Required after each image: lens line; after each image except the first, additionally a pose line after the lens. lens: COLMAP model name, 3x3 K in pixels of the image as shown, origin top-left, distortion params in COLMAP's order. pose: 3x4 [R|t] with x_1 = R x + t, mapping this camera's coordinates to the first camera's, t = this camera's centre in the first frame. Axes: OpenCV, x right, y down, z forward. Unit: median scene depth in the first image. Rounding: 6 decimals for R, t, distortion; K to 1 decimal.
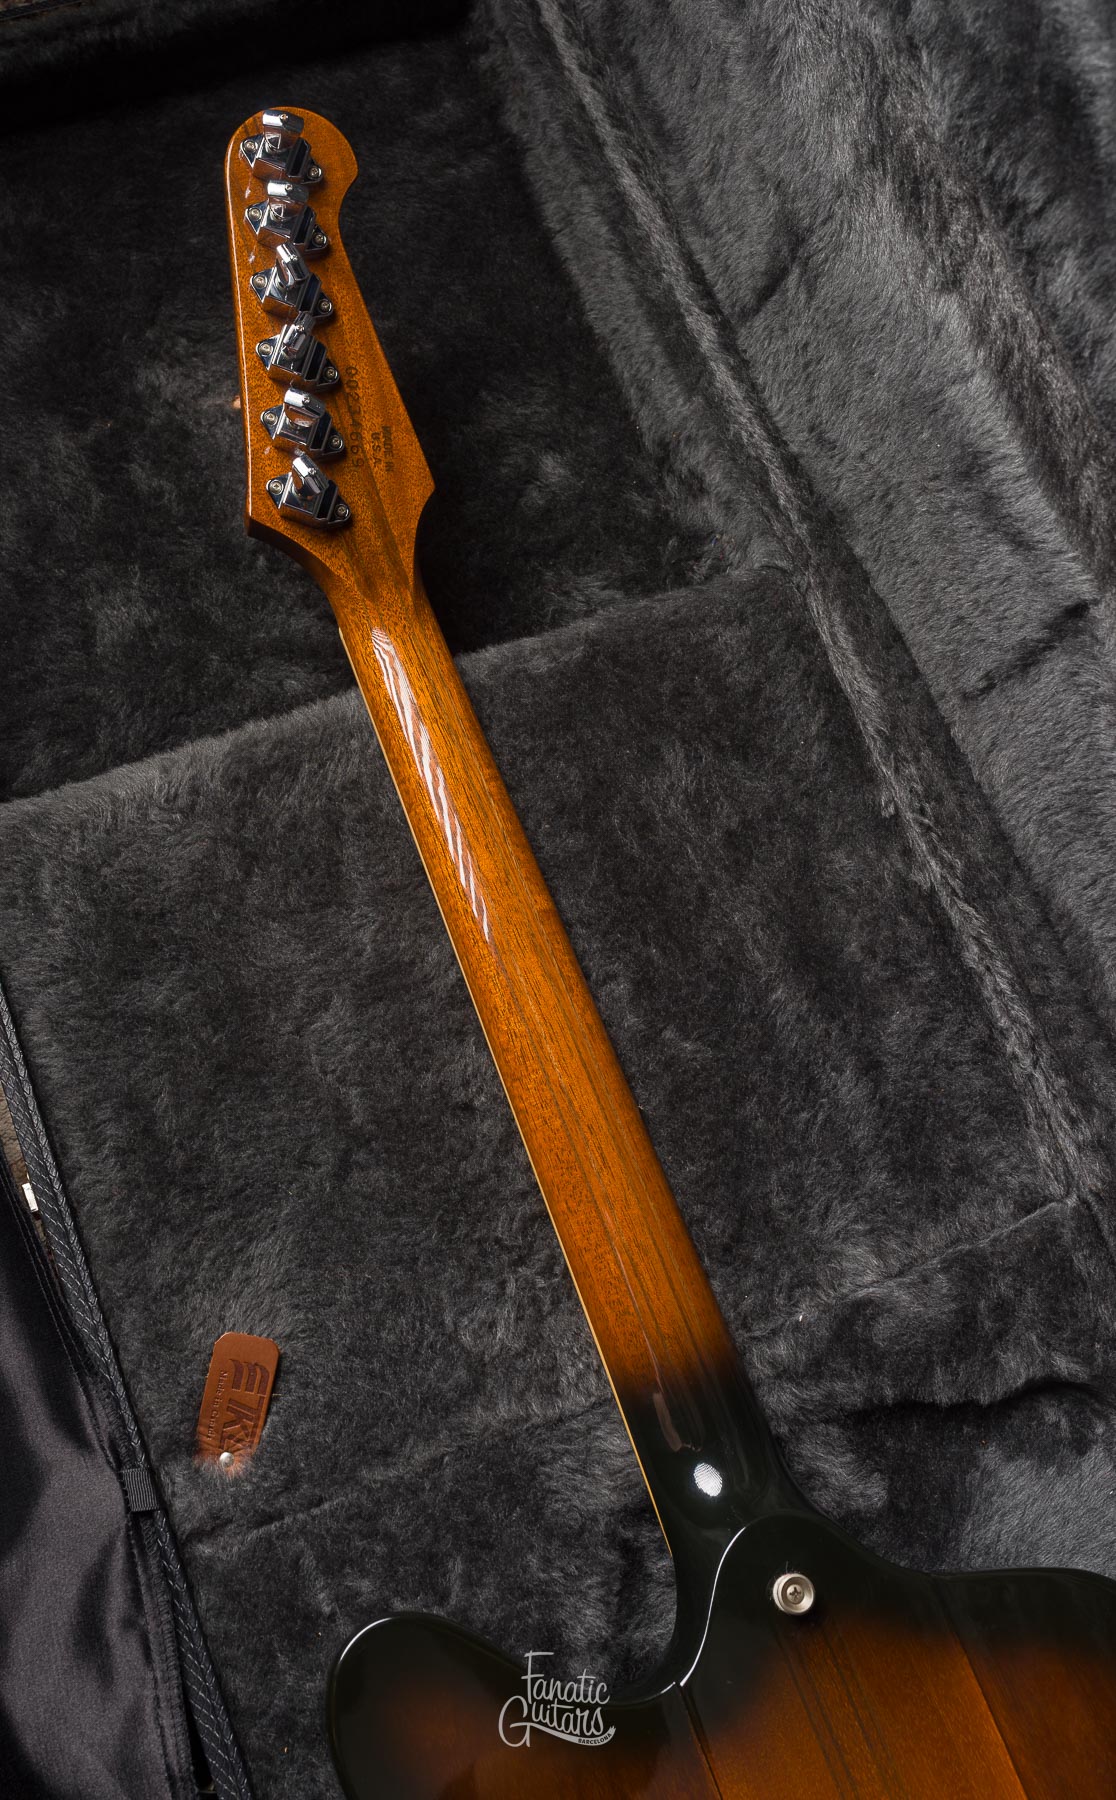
lens RADIAL K [[1809.2, 0, 484.5], [0, 1809.2, 857.8], [0, 0, 1]] dist [-0.007949, 0.021697]
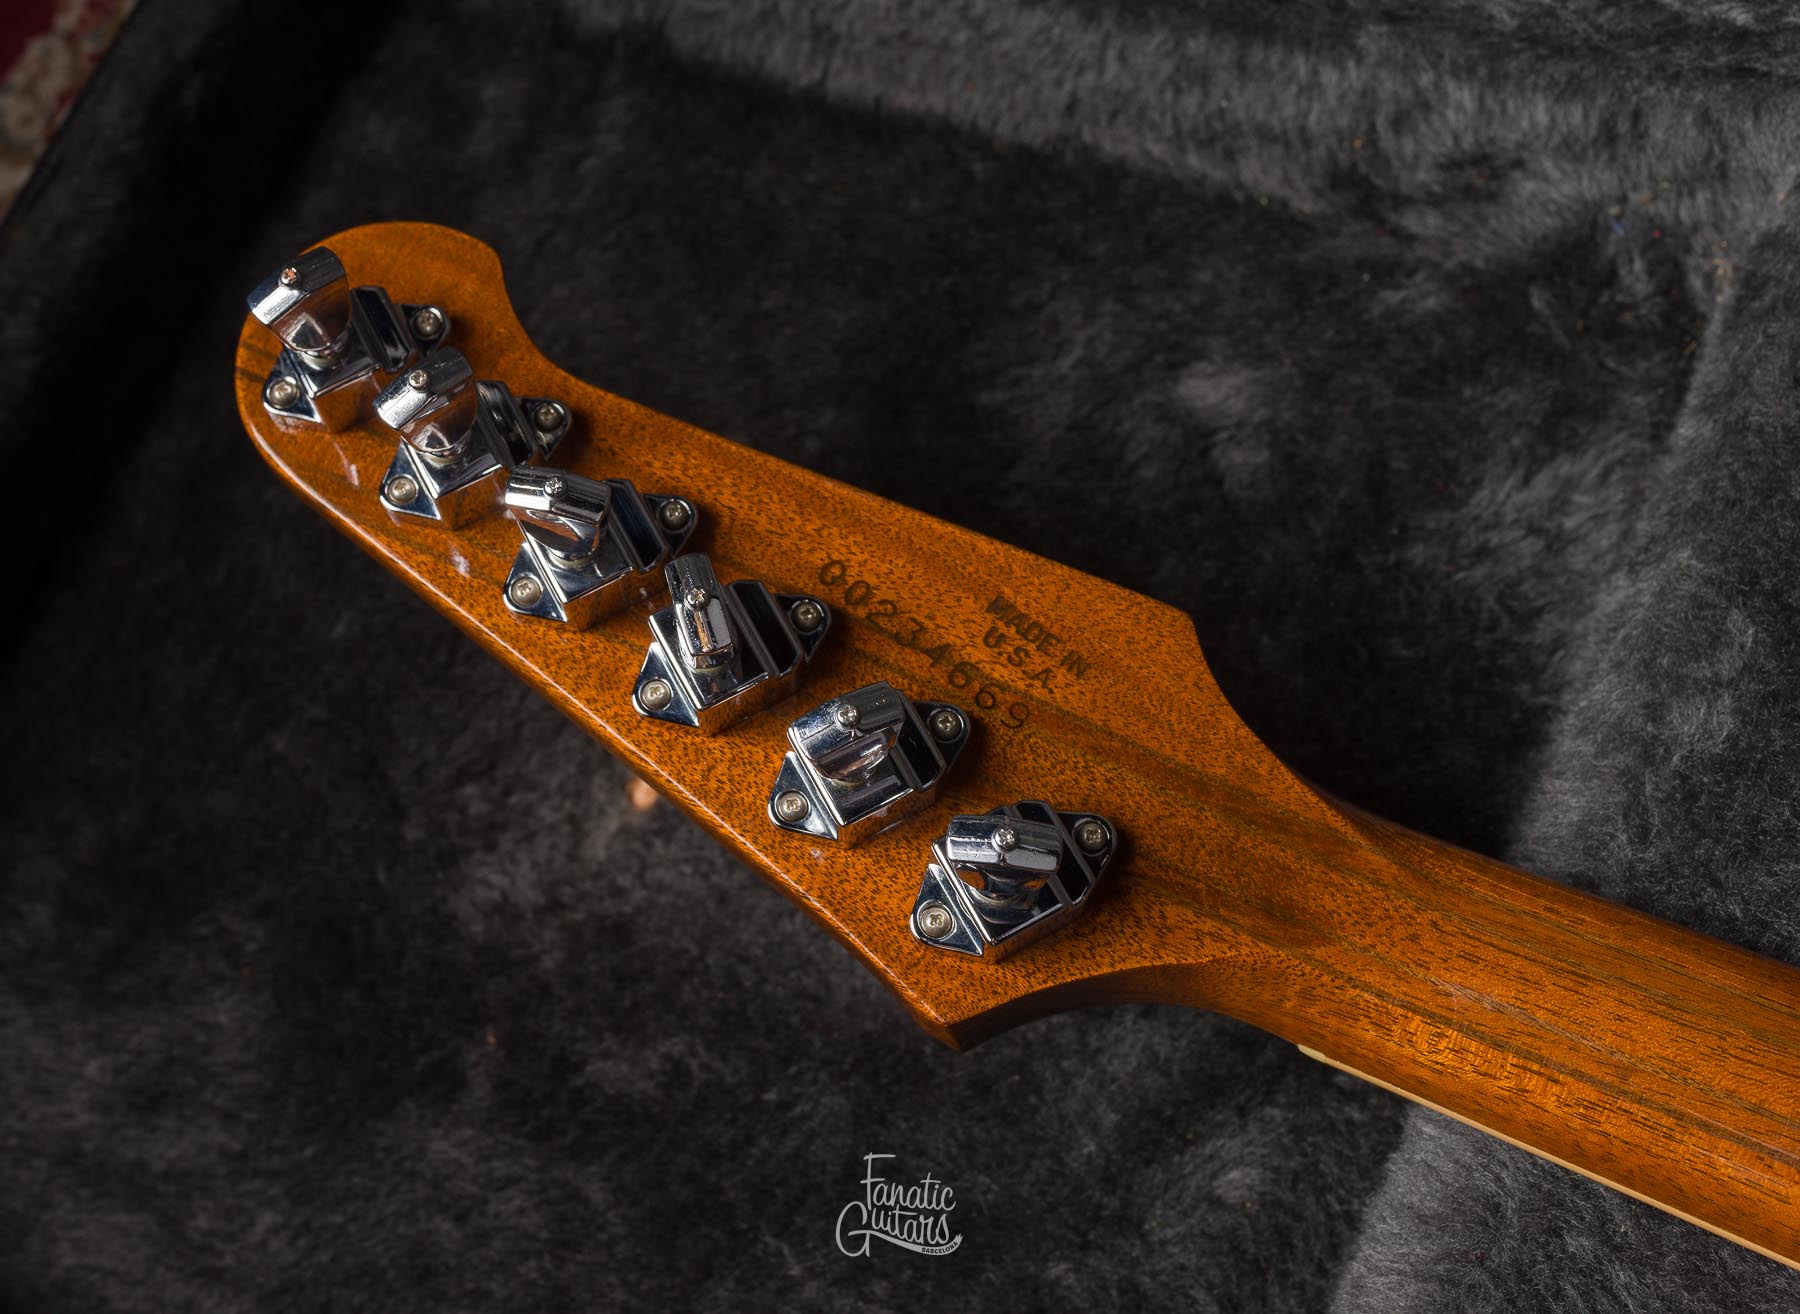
lens RADIAL K [[2100.3, 0, 753.7], [0, 2100.3, 600.3], [0, 0, 1]] dist [0.008882, -0.004318]
pose [[0.679661, -0.733391, -0.014102, -0.083235], [0.719922, 0.670618, -0.178840, -0.193606], [0.140617, 0.111399, 0.983777, 0.536375]]
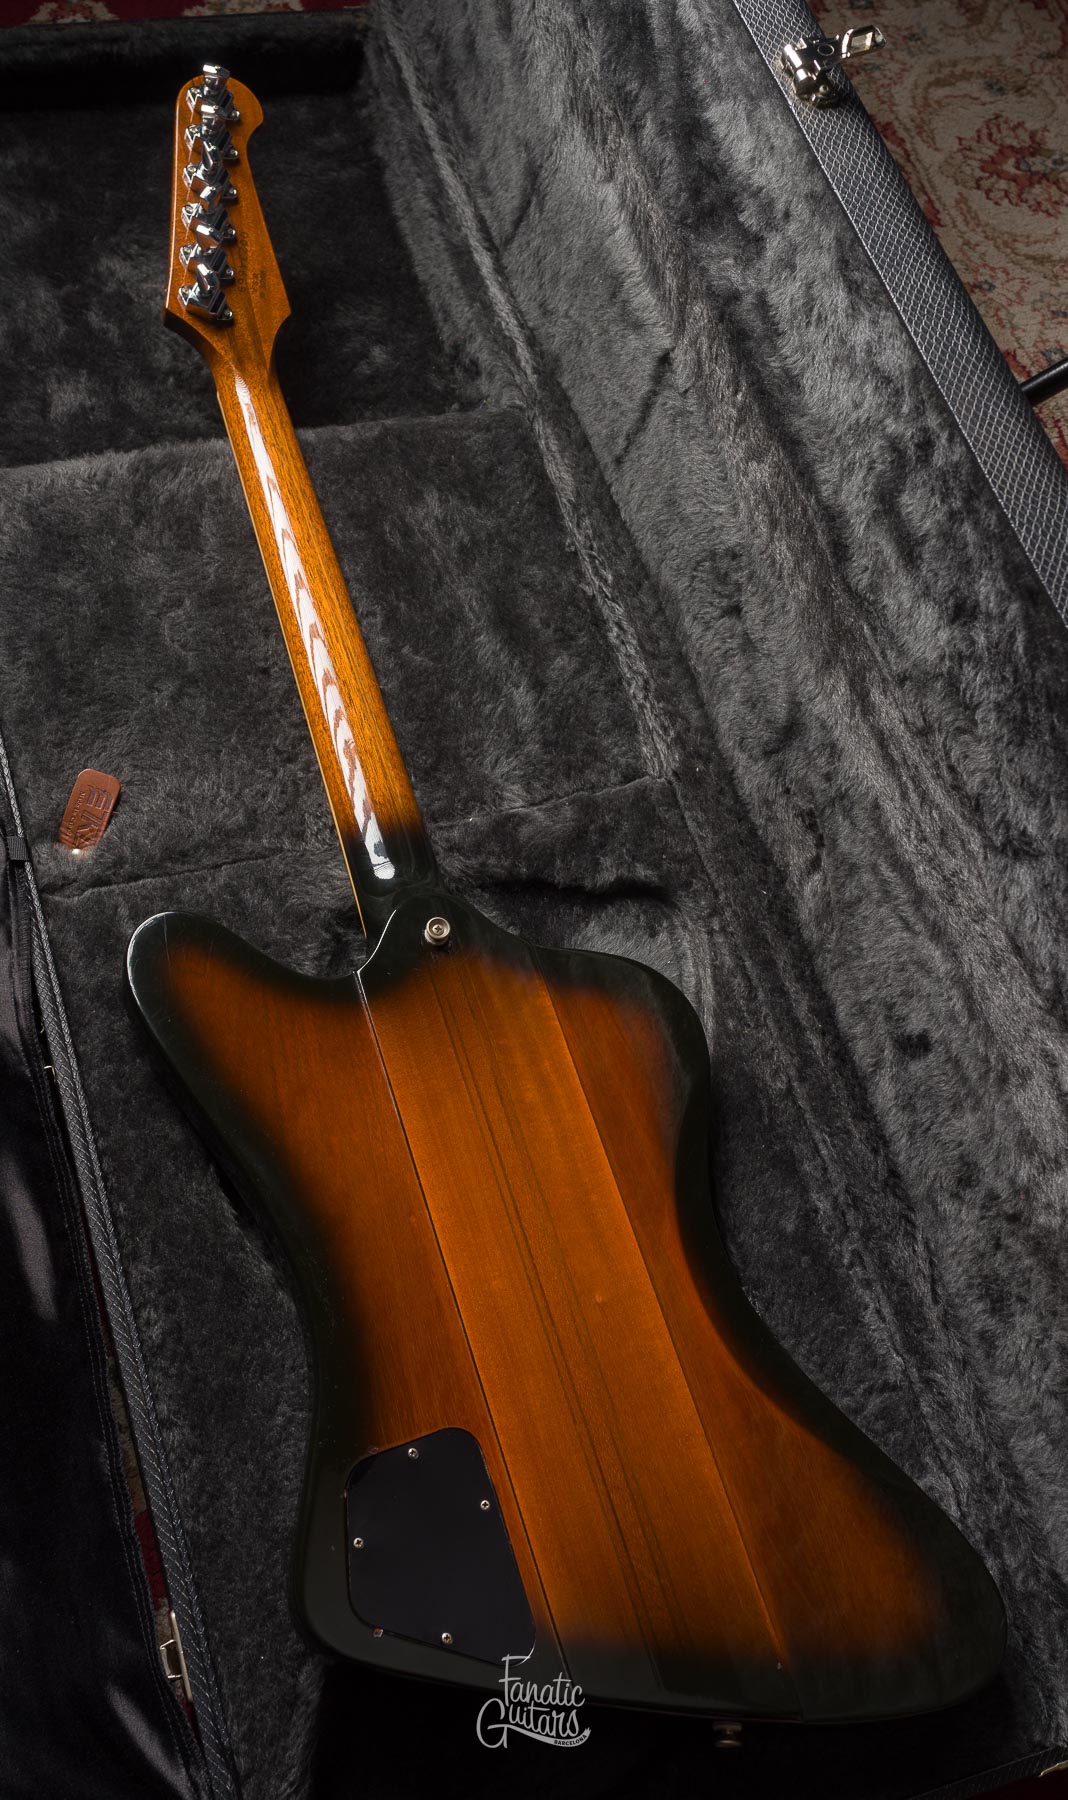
lens RADIAL K [[1819.9, 0, 509.4], [0, 1819.9, 904.9], [0, 0, 1]] dist [-0.001701, -0.004374]
pose [[0.993555, 0.096641, 0.059229, 0.112583], [-0.086077, 0.983285, -0.160441, 0.514660], [-0.073744, 0.154308, 0.985267, -0.443594]]
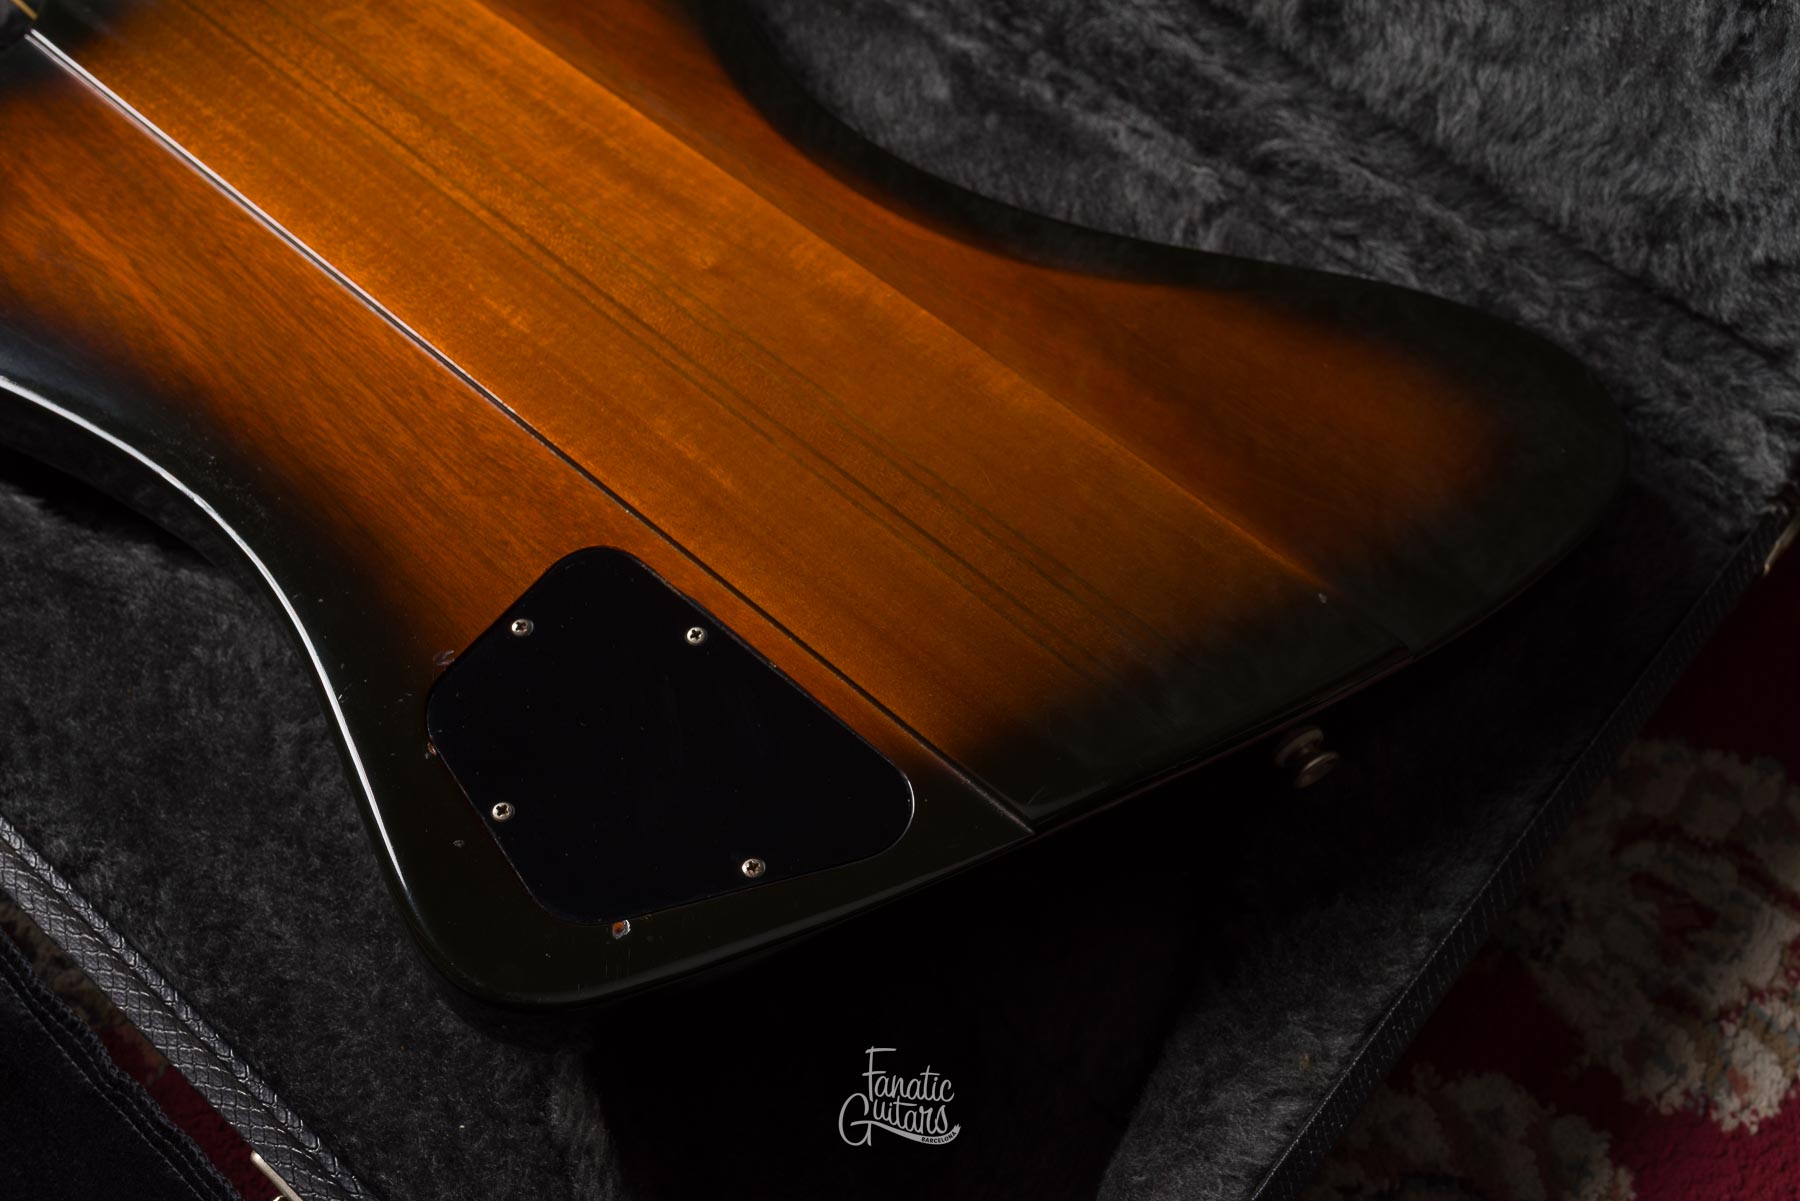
lens RADIAL K [[1763.3, 0, 897.2], [0, 1763.3, 600.3], [0, 0, 1]] dist [0.000872, -0.006498]
pose [[0.880271, -0.424154, 0.212644, 0.141836], [0.450447, 0.887875, -0.093677, 0.763761], [-0.149068, 0.178246, 0.972629, 0.154886]]
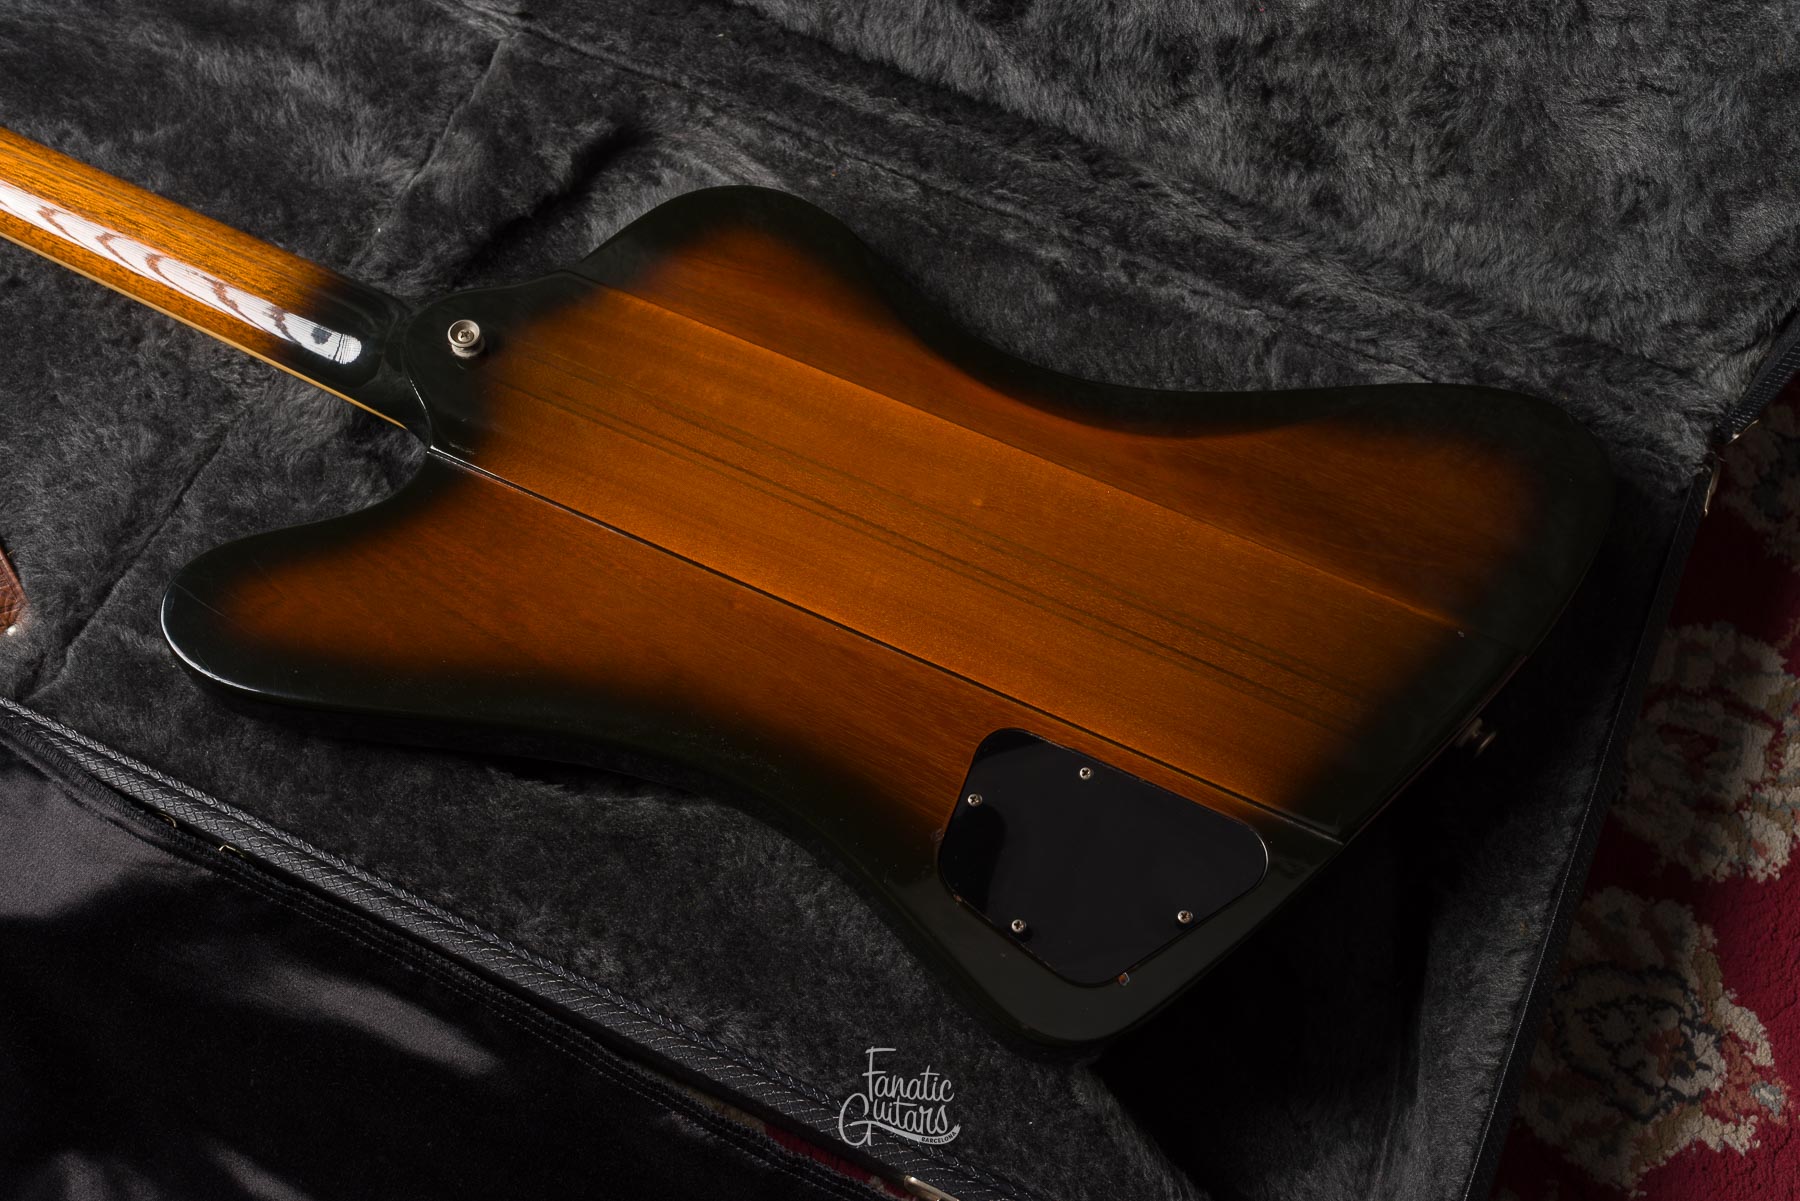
lens RADIAL K [[1722.9, 0, 897.8], [0, 1722.9, 598.3], [0, 0, 1]] dist [-0.002150, -0.007479]
pose [[0.717323, -0.653211, 0.242410, -0.003505], [0.666439, 0.744749, 0.034760, 0.550333], [-0.203241, 0.136617, 0.969551, -0.070912]]
